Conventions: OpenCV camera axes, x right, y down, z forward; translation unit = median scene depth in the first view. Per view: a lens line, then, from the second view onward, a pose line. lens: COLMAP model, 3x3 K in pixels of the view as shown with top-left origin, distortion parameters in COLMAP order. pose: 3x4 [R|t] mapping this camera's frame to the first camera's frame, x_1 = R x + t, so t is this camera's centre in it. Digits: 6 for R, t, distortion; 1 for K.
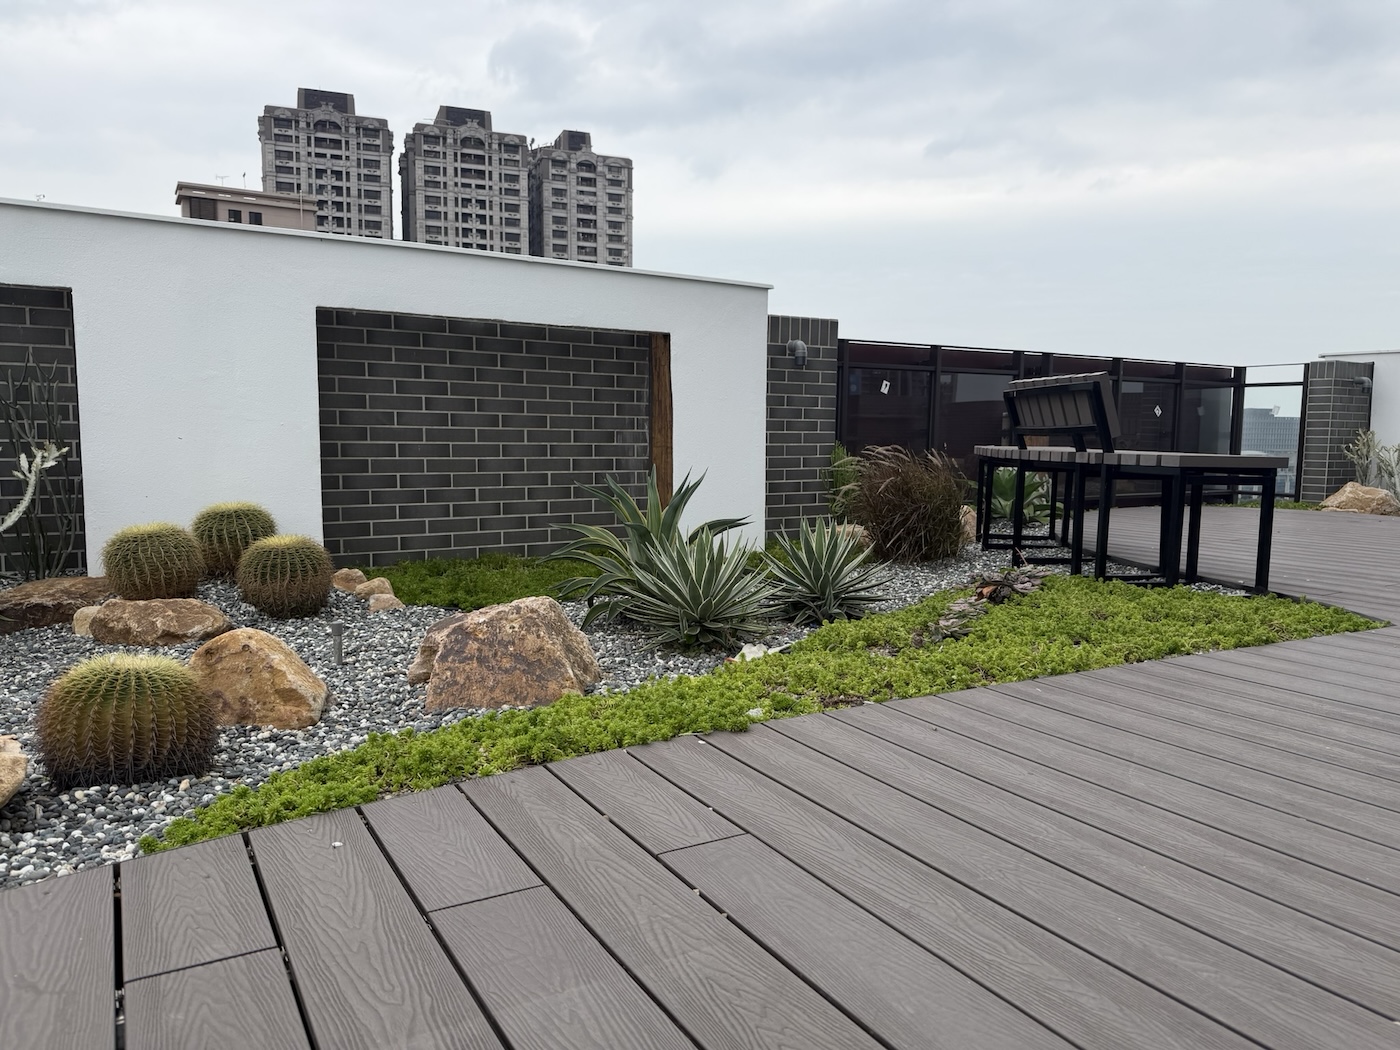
lens RADIAL K [[971.6, 0, 696.7], [0, 971.6, 532.0], [0, 0, 1]] dist [0.141915, -0.239216]
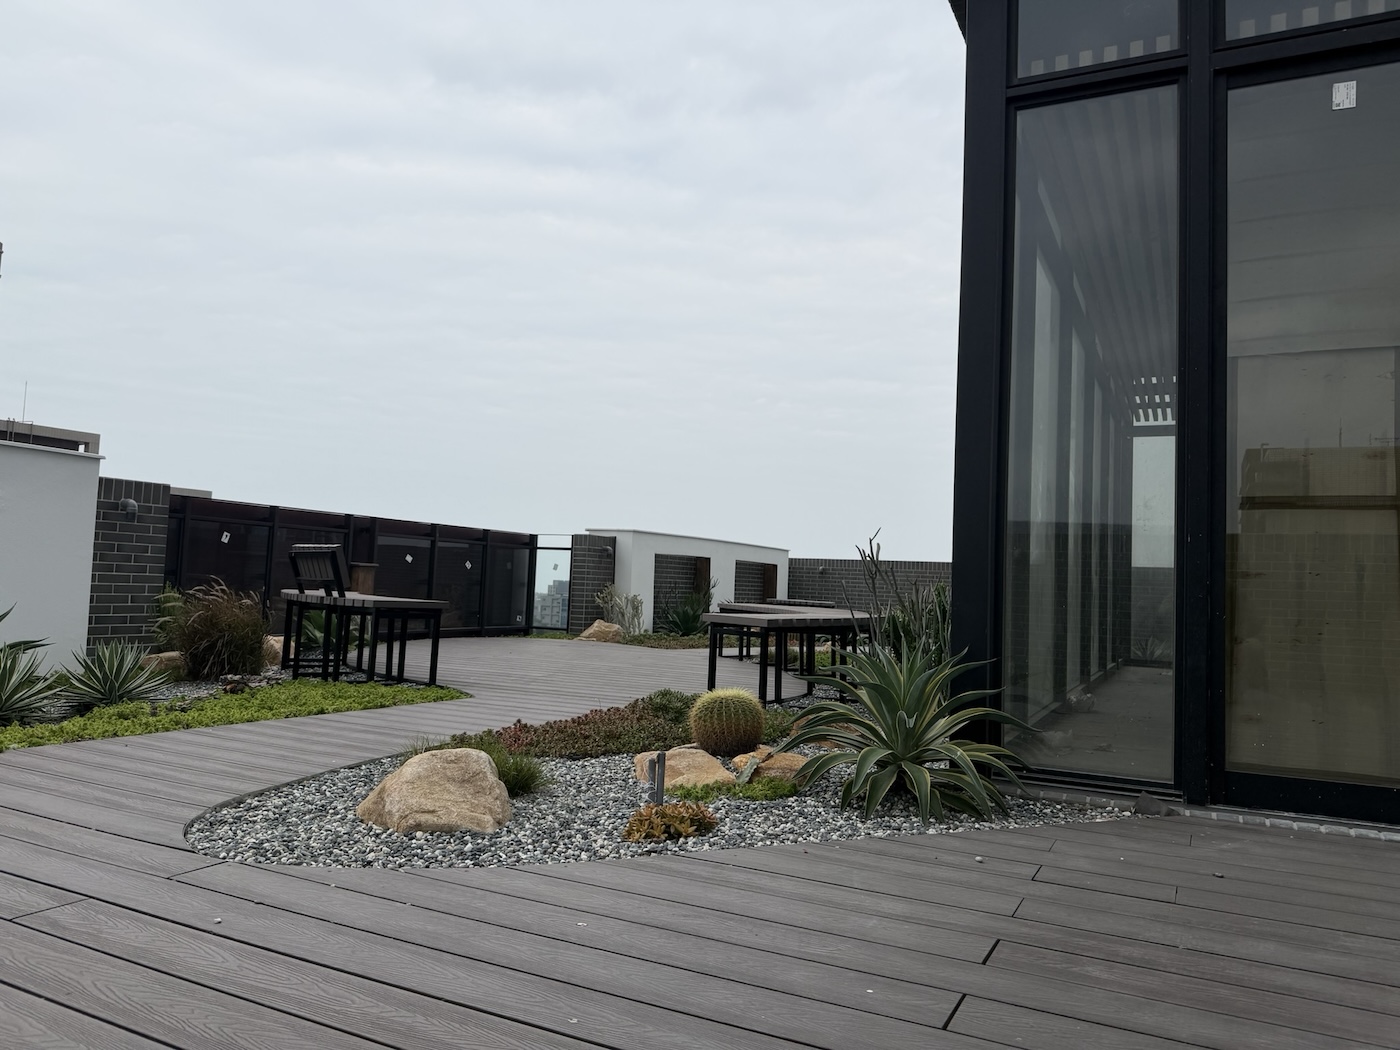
lens RADIAL K [[976.7, 0, 716.4], [0, 976.7, 521.0], [0, 0, 1]] dist [0.068805, -0.123750]
pose [[0.835549, 0.060670, 0.546056, 0.049858], [0.023454, 0.989040, -0.145776, 0.029455], [-0.548916, 0.134610, 0.824968, -0.449698]]
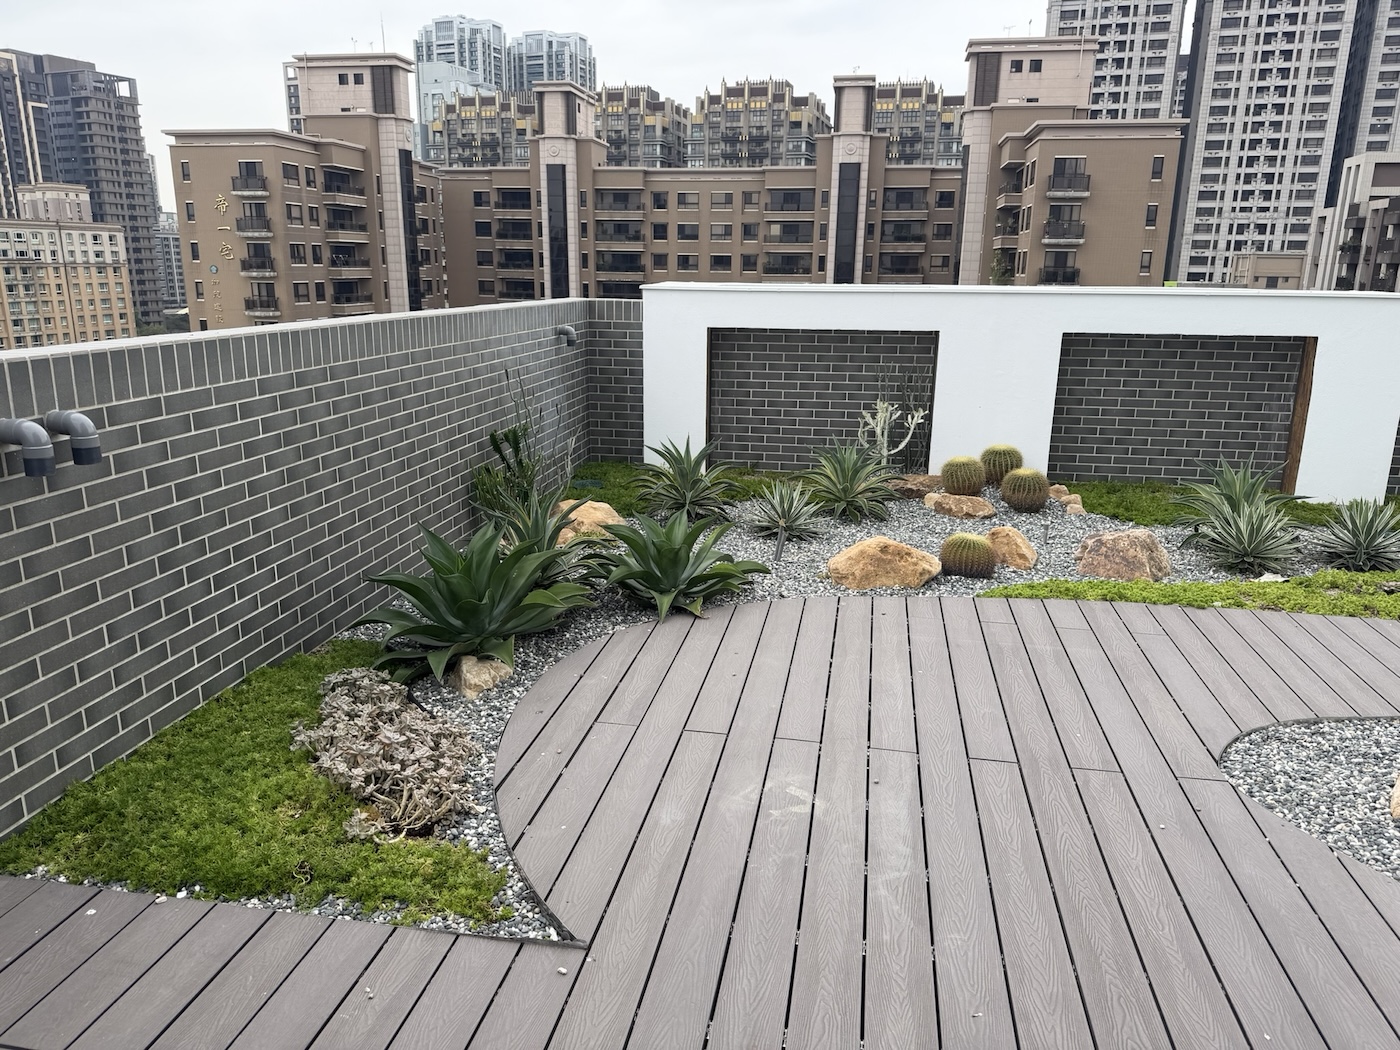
lens RADIAL K [[984.4, 0, 697.9], [0, 984.4, 527.6], [0, 0, 1]] dist [0.030941, -0.042421]
pose [[0.757590, 0.168263, -0.630671, 0.223254], [-0.070030, 0.981578, 0.177763, -0.123684], [0.648964, -0.090505, 0.755417, -0.596507]]
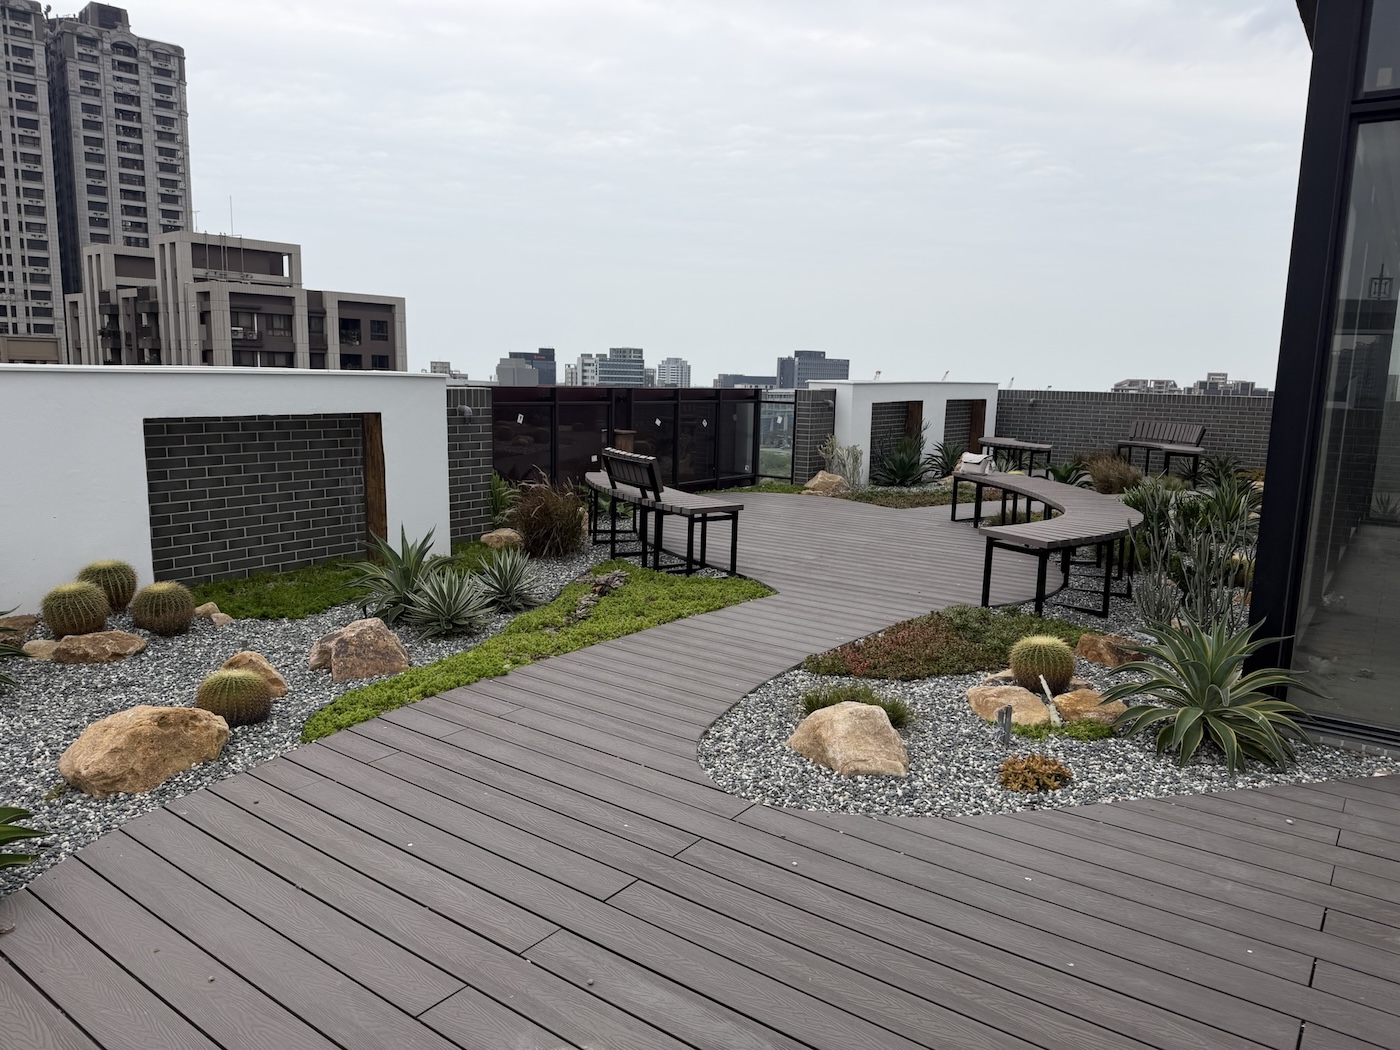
lens RADIAL K [[972.4, 0, 709.4], [0, 972.4, 531.2], [0, 0, 1]] dist [0.070550, -0.090931]
pose [[0.917470, -0.049539, 0.394709, -0.158987], [0.022743, 0.997125, 0.072281, -0.118040], [-0.397155, -0.057339, 0.915959, -0.525241]]
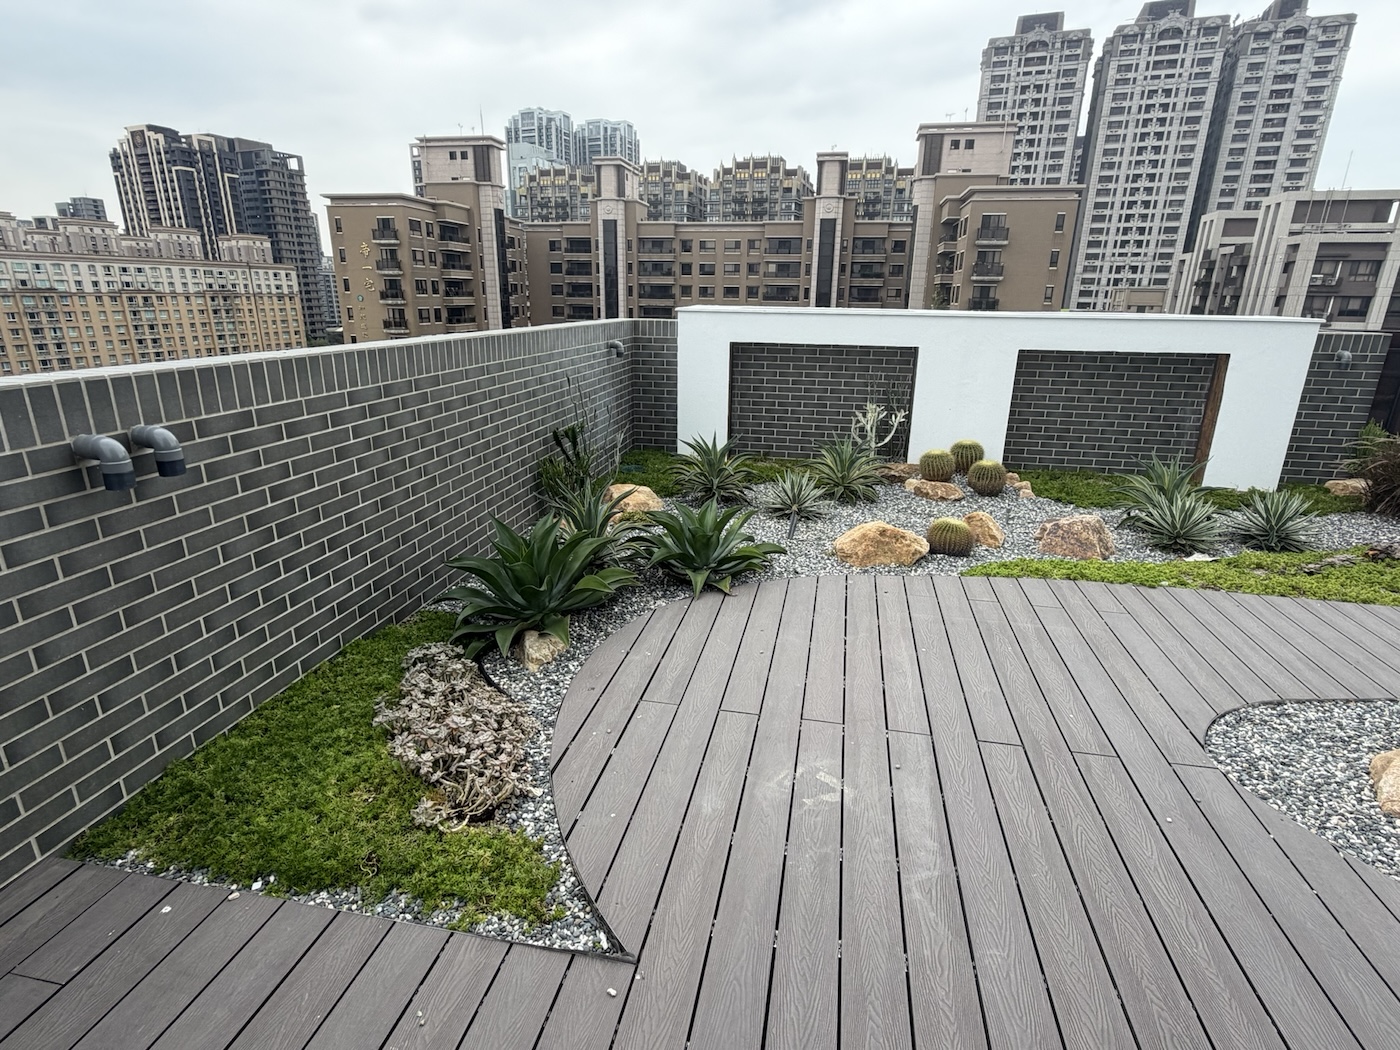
lens RADIAL K [[714.1, 0, 698.2], [0, 714.1, 527.9], [0, 0, 1]] dist [-0.001607, -0.000732]
pose [[0.743842, 0.208636, -0.634956, 0.126187], [-0.073399, 0.969783, 0.232667, -0.128586], [0.664312, -0.126463, 0.736679, -0.508800]]
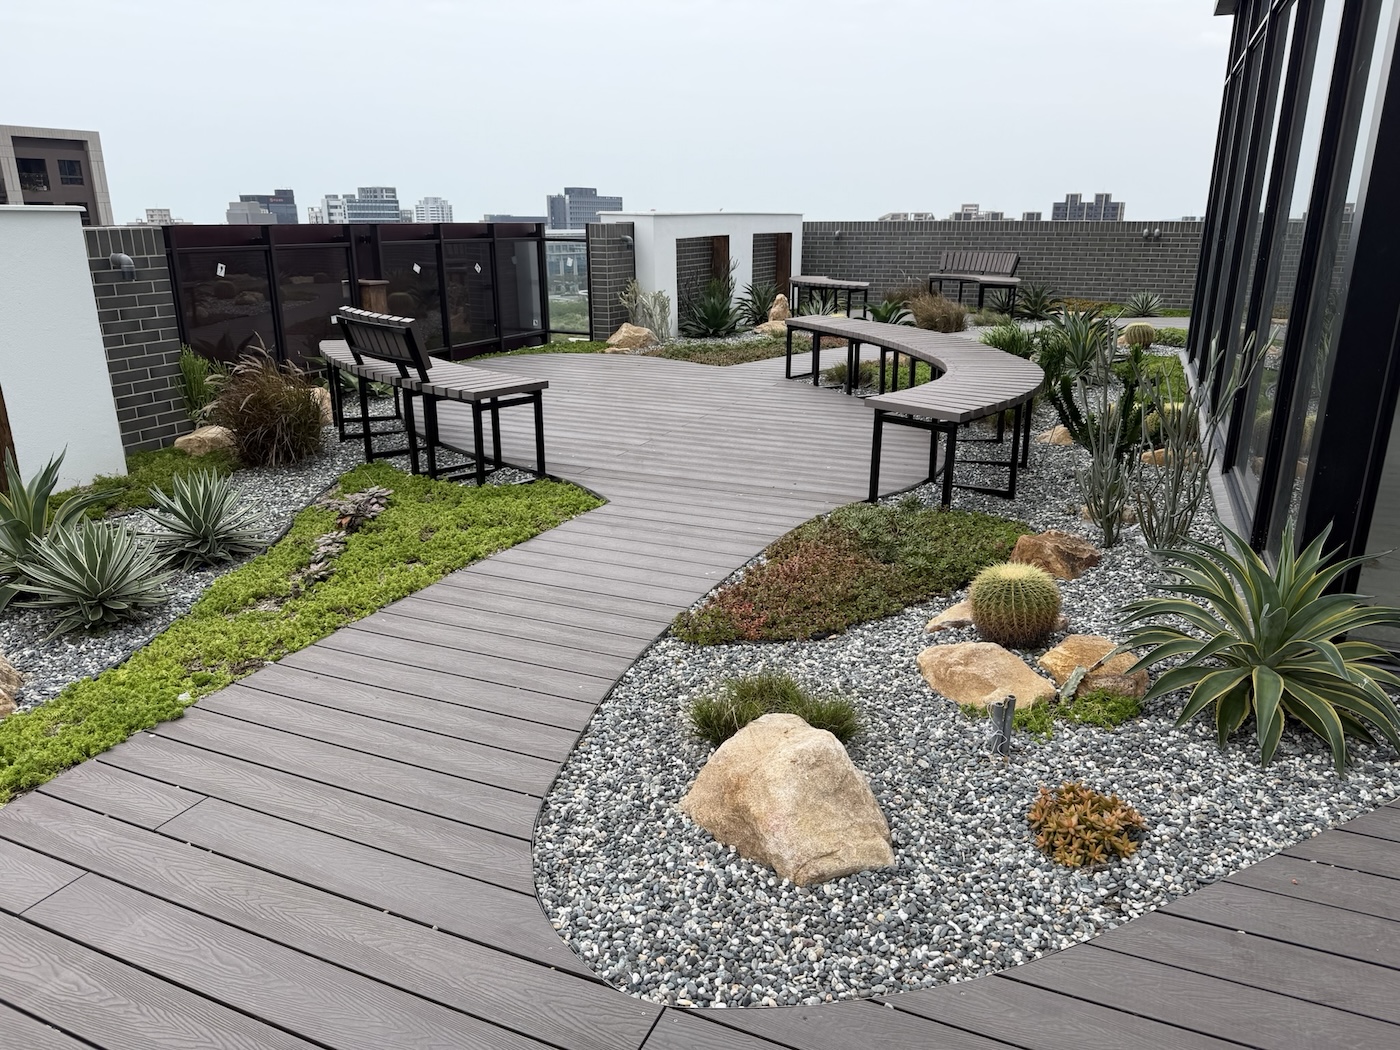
lens RADIAL K [[979.1, 0, 706.0], [0, 979.1, 523.8], [0, 0, 1]] dist [0.085535, -0.128822]
pose [[0.808359, -0.182215, 0.559779, -0.034114], [0.063756, 0.972396, 0.224459, -0.128877], [-0.585227, -0.145754, 0.797662, -0.212230]]
